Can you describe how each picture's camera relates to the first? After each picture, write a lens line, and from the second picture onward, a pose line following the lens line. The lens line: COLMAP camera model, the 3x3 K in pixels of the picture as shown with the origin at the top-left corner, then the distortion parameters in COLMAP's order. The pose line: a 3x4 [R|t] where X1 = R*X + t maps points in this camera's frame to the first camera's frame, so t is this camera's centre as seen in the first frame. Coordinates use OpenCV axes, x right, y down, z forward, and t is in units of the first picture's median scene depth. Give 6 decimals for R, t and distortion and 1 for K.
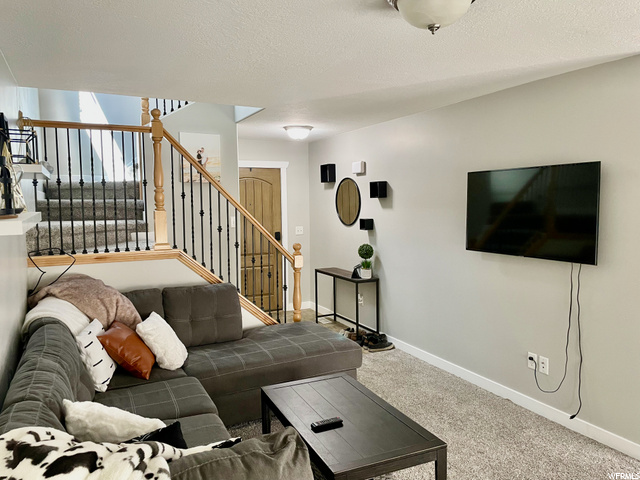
lens RADIAL K [[483.8, 0, 320.0], [0, 483.8, 240.0], [0, 0, 1]] dist [0.084327, -0.112005]
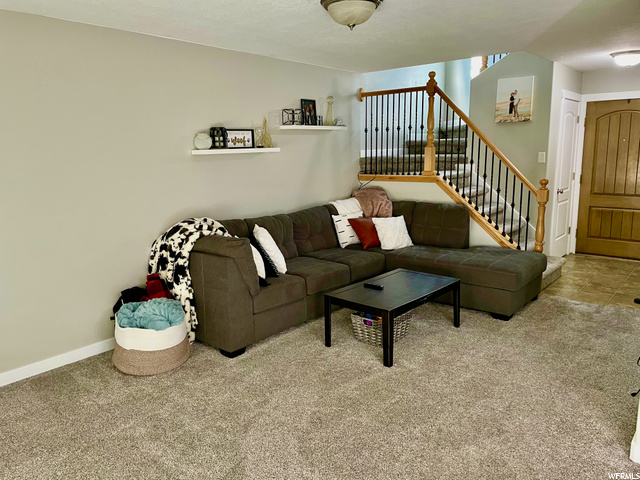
lens RADIAL K [[483.8, 0, 320.0], [0, 483.8, 240.0], [0, 0, 1]] dist [0.084327, -0.112005]
pose [[0.393072, 0.174727, -0.902754, 0.784111], [-0.057119, 0.984523, 0.165683, -0.010094], [0.917732, -0.013561, 0.396969, 0.137590]]
